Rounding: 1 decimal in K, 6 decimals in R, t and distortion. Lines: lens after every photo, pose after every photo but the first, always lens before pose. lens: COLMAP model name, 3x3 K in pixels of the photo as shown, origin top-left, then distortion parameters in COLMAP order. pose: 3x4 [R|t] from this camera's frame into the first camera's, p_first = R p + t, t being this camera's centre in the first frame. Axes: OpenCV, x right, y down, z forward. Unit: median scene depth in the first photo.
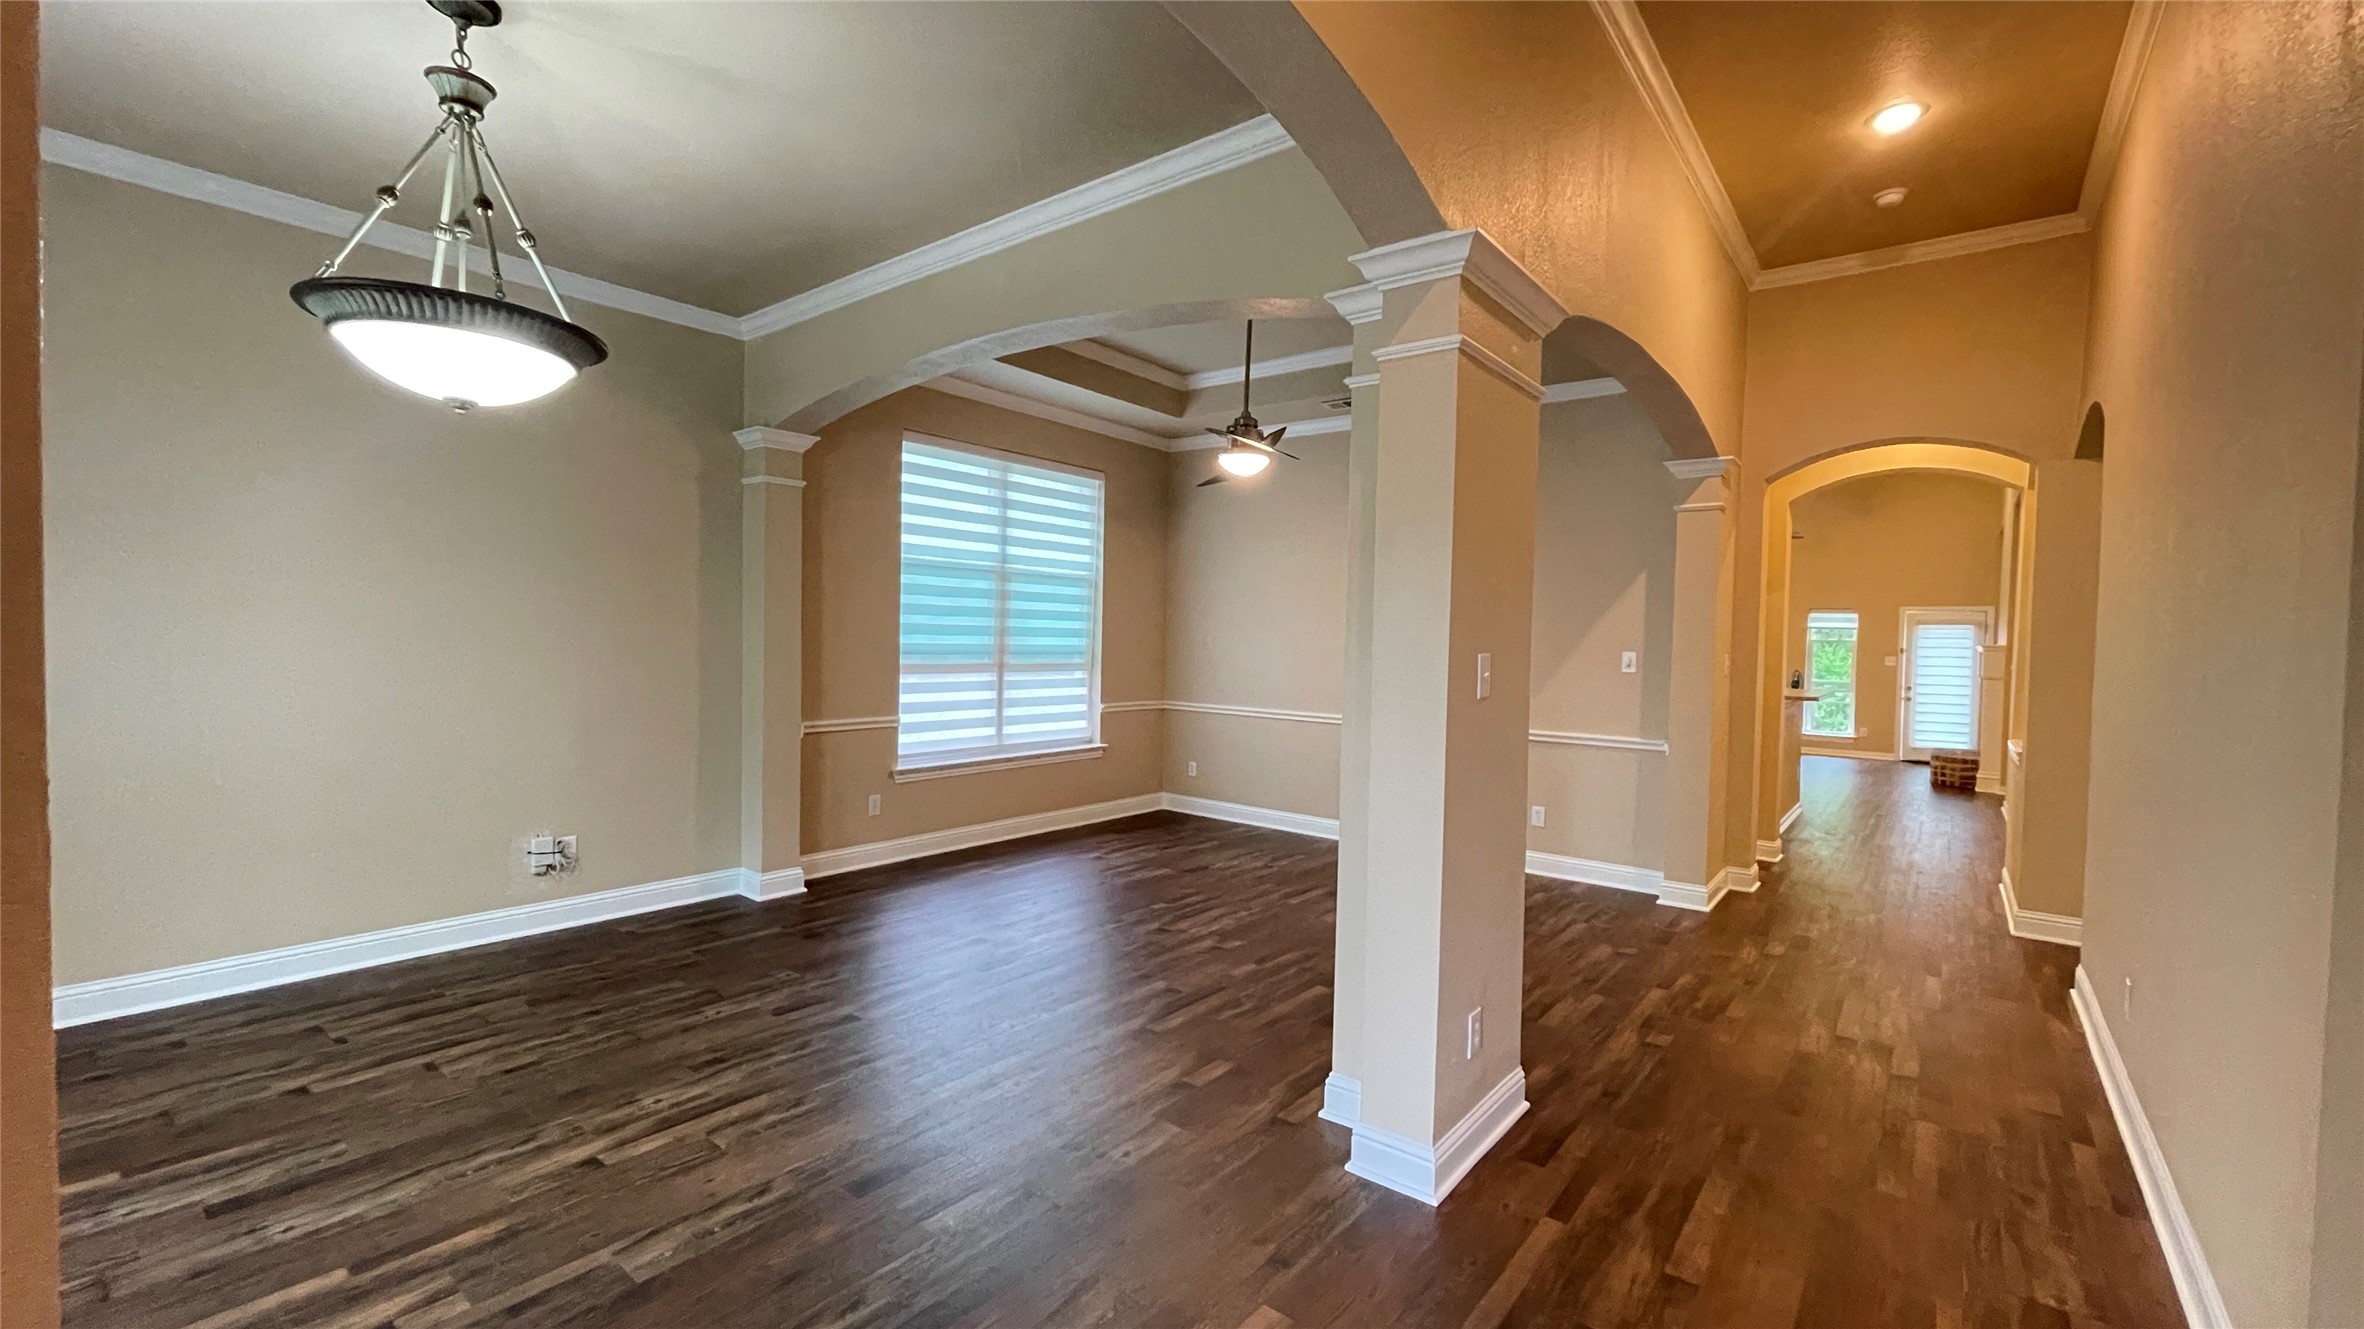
lens RADIAL K [[952.2, 0, 1174.8], [0, 952.2, 660.7], [0, 0, 1]] dist [-0.000088, -0.002768]
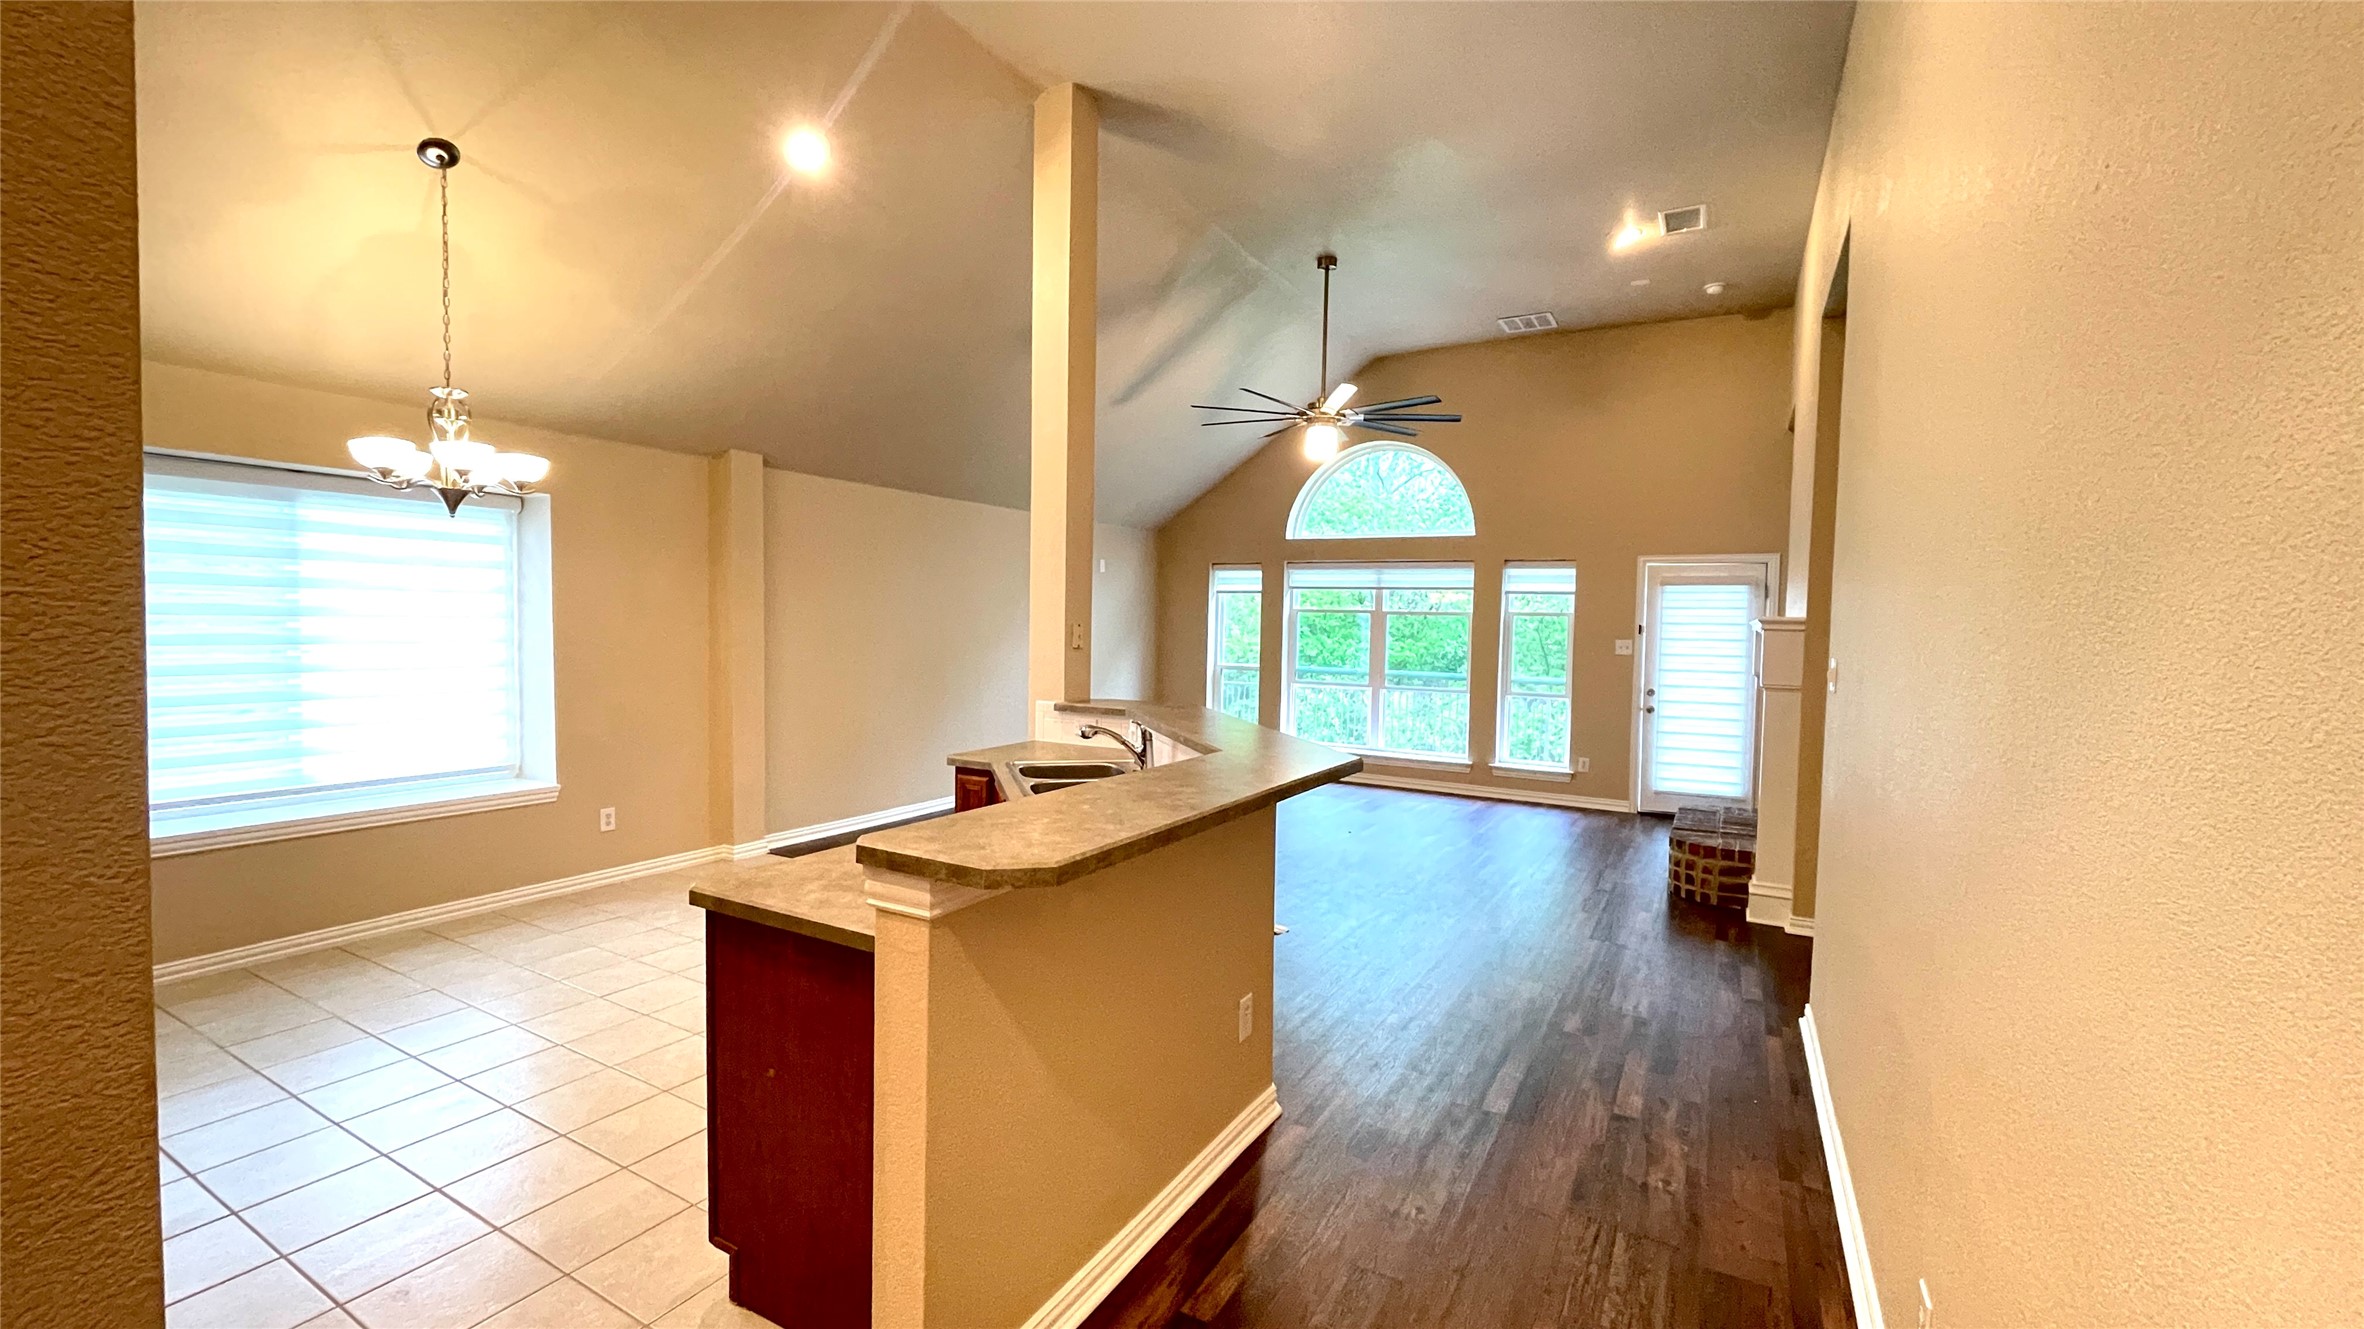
lens RADIAL K [[952.2, 0, 1174.8], [0, 952.2, 660.7], [0, 0, 1]] dist [-0.000088, -0.002768]
pose [[0.988061, -0.008342, 0.153838, 1.118301], [0.004713, 0.999702, 0.023938, -0.019176], [-0.153992, -0.022927, 0.987806, 1.323007]]
